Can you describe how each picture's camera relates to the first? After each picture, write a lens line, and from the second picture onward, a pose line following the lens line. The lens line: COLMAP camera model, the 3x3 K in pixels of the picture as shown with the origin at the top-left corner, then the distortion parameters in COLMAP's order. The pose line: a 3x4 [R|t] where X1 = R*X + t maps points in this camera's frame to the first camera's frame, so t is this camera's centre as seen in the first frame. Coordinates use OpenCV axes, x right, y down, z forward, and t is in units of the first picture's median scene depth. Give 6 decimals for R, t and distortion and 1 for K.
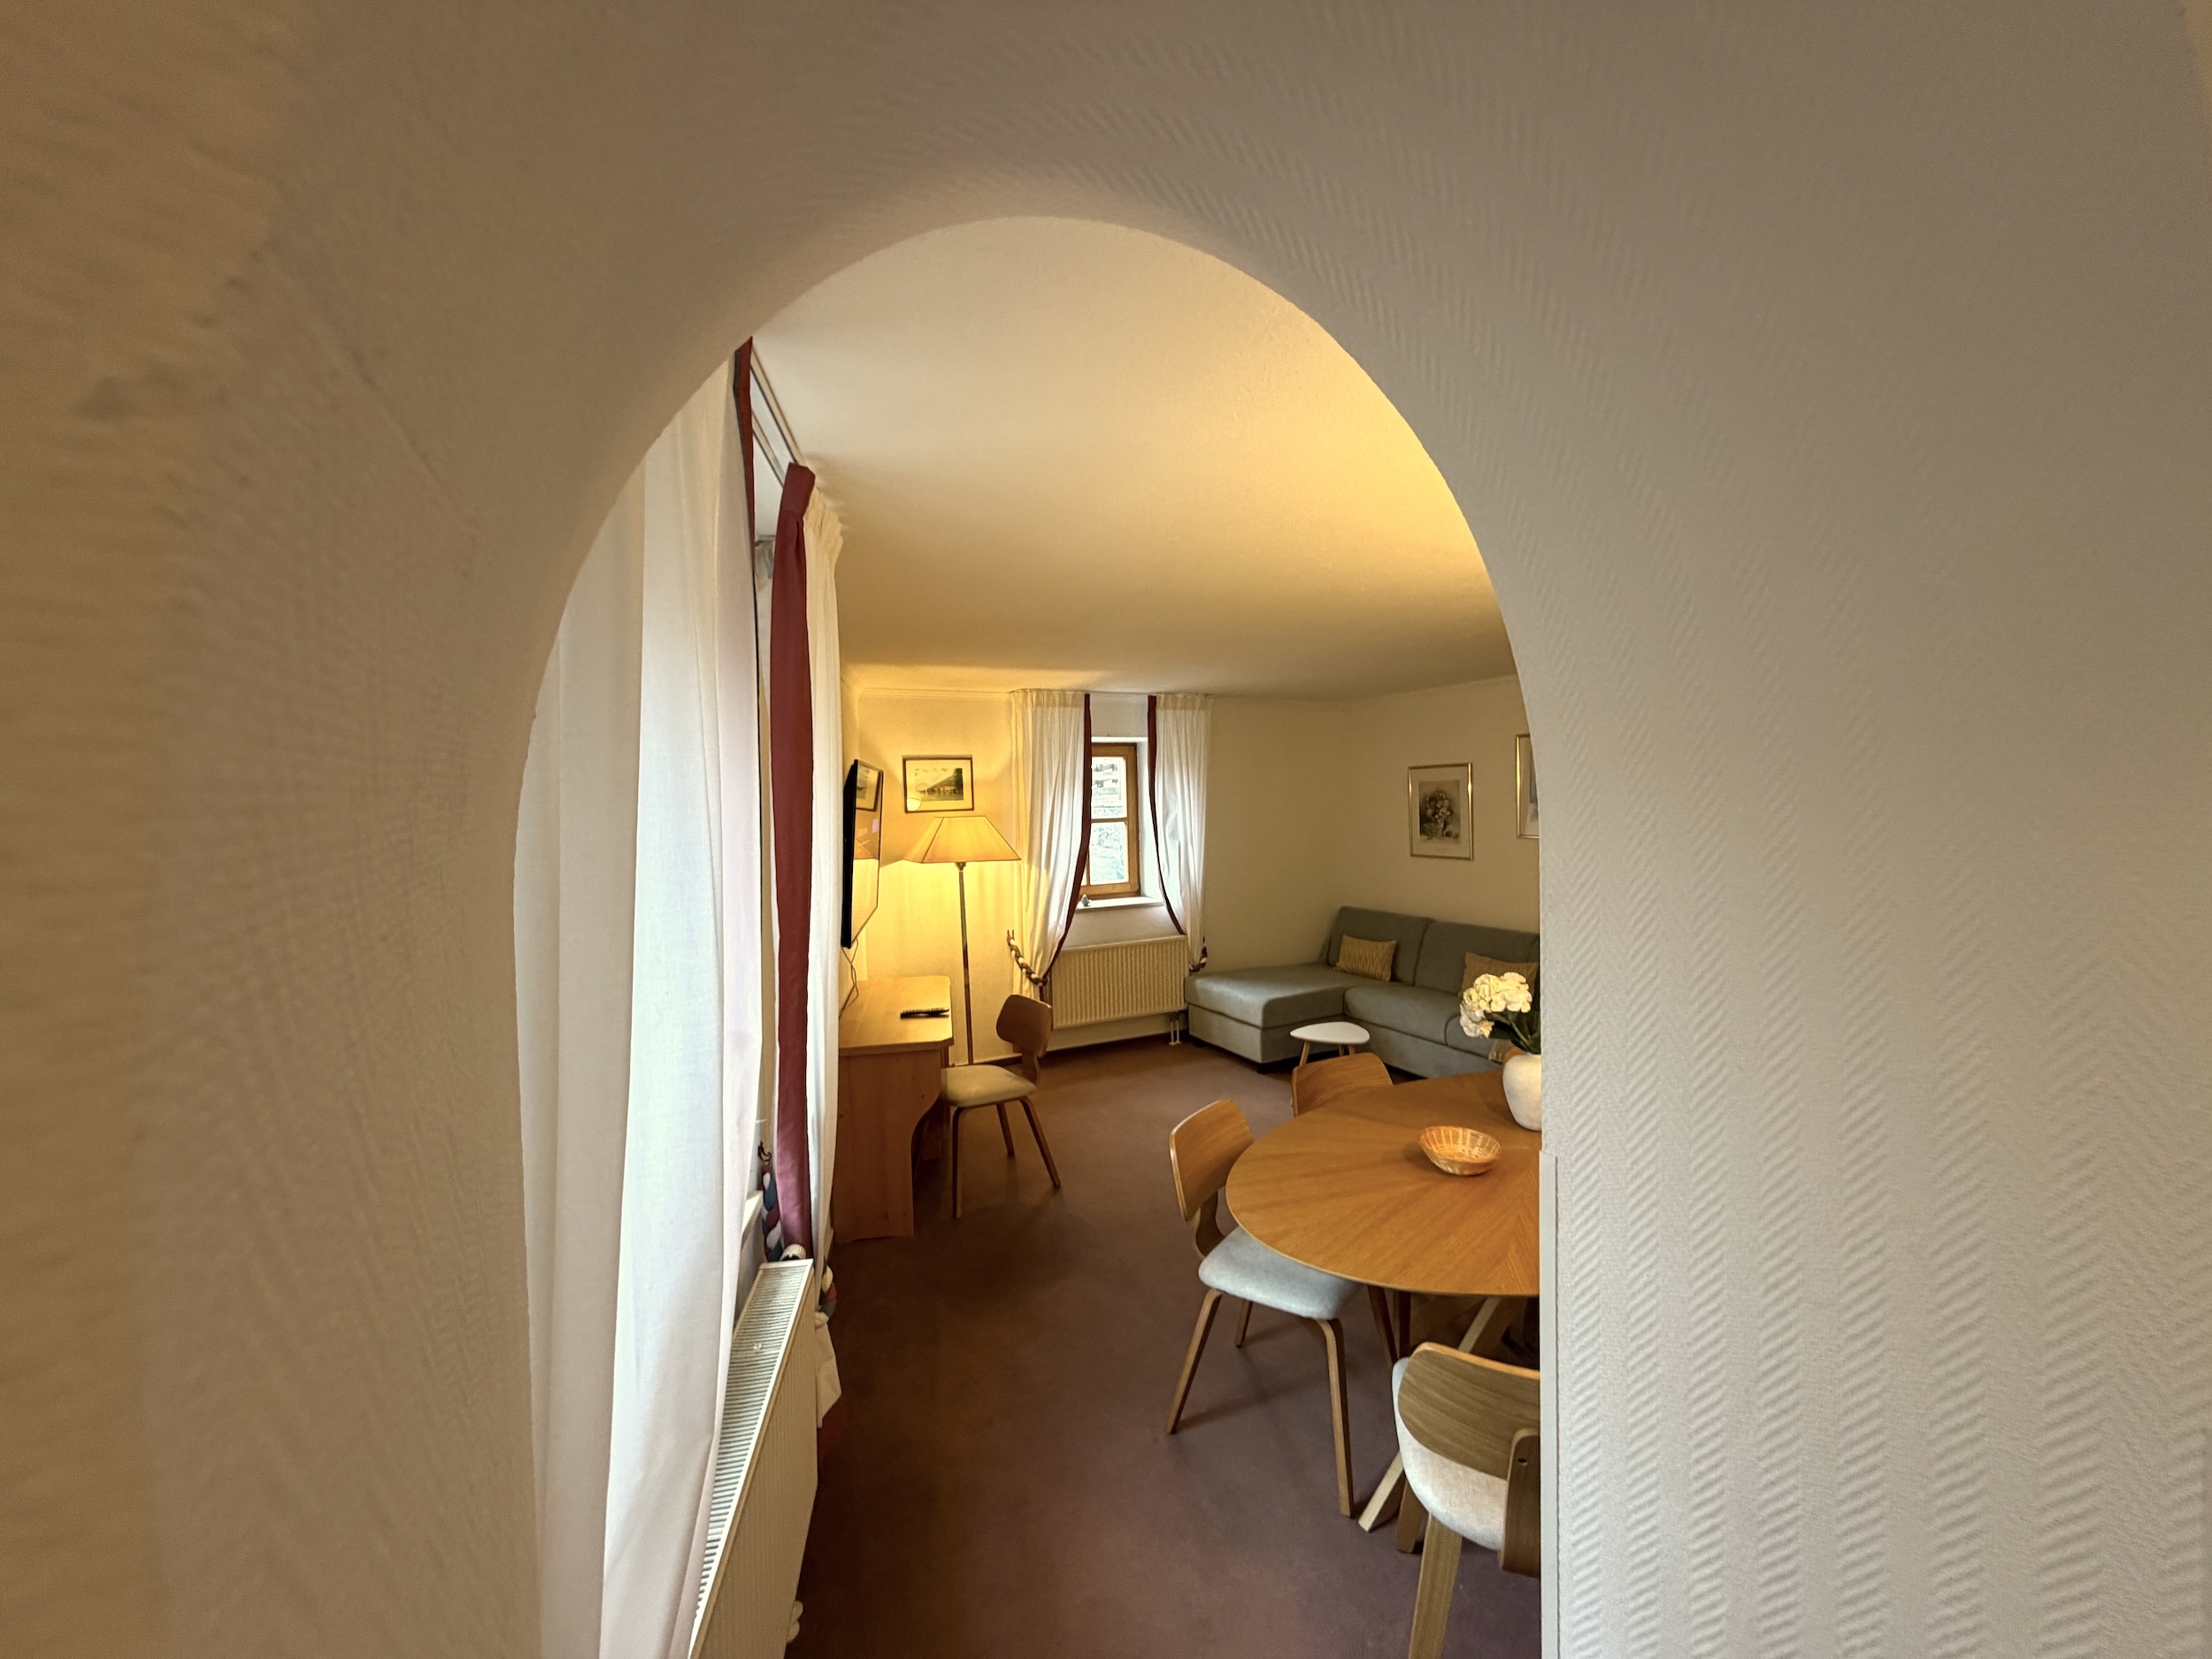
lens RADIAL K [[894.9, 0, 1098.7], [0, 894.9, 821.5], [0, 0, 1]] dist [-0.000507, -0.000066]
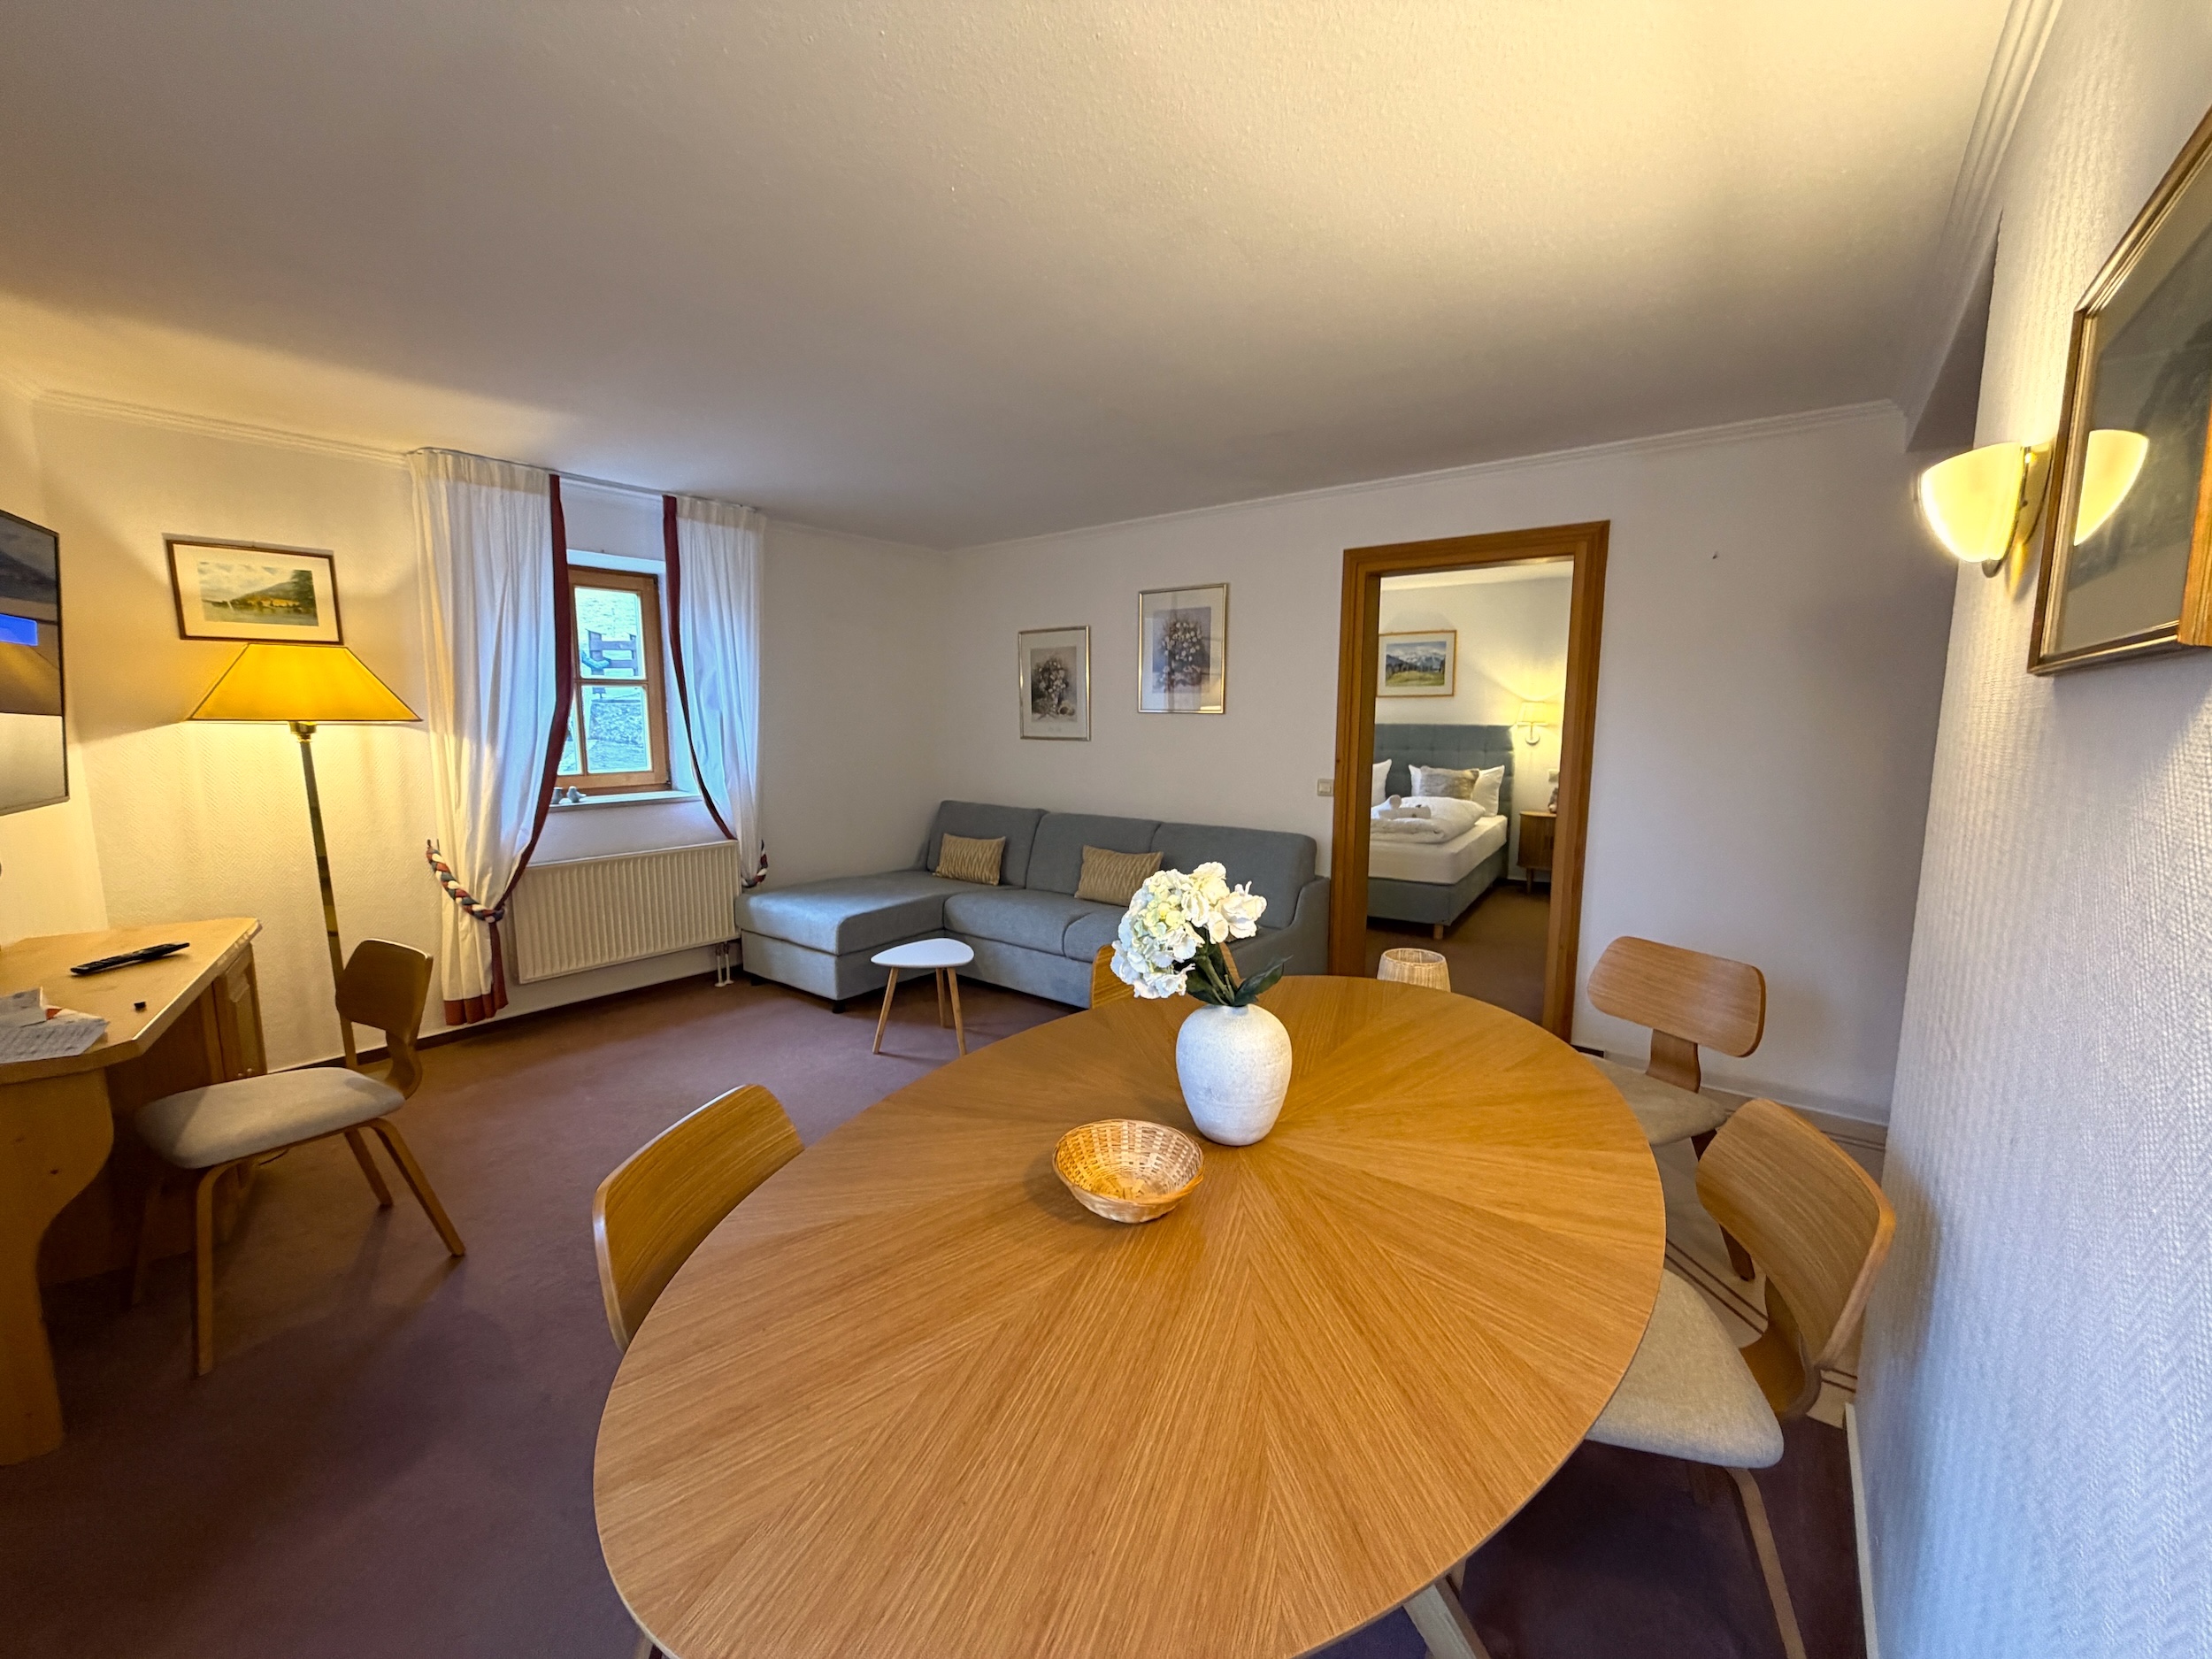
lens RADIAL K [[894.9, 0, 1098.7], [0, 894.9, 821.5], [0, 0, 1]] dist [-0.000507, -0.000066]
pose [[0.909859, -0.028502, 0.413938, 0.070998], [-0.009474, 0.995951, 0.089401, 0.046763], [-0.414810, -0.085264, 0.905904, 0.222527]]
